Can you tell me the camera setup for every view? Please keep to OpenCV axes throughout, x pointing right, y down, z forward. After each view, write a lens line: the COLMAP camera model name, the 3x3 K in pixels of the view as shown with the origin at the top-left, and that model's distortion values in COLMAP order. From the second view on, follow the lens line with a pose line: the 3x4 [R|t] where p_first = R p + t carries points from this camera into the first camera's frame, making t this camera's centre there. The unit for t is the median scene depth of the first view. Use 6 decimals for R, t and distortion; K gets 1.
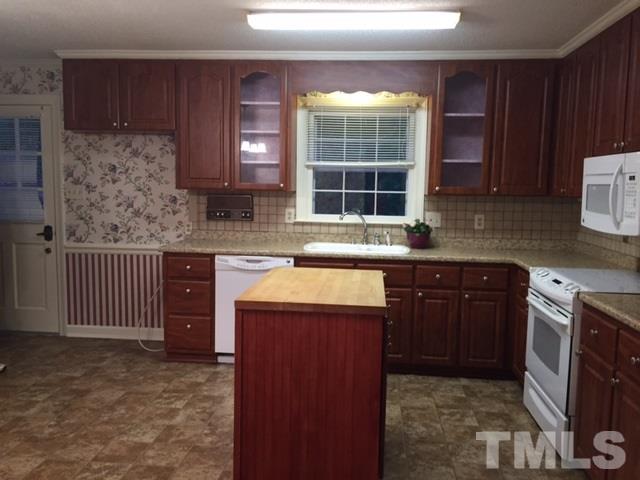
lens RADIAL K [[538.9, 0, 320.0], [0, 538.9, 240.0], [0, 0, 1]] dist [0.005499, 0.000358]
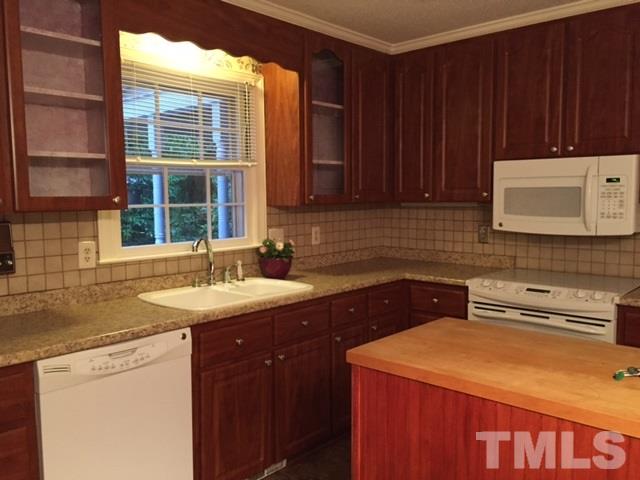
lens RADIAL K [[538.9, 0, 320.0], [0, 538.9, 240.0], [0, 0, 1]] dist [0.005499, 0.000358]
pose [[0.589532, -0.092241, 0.802461, -0.368533], [0.102819, 0.993946, 0.038715, -0.058727], [-0.801174, 0.059684, 0.595448, 0.500569]]
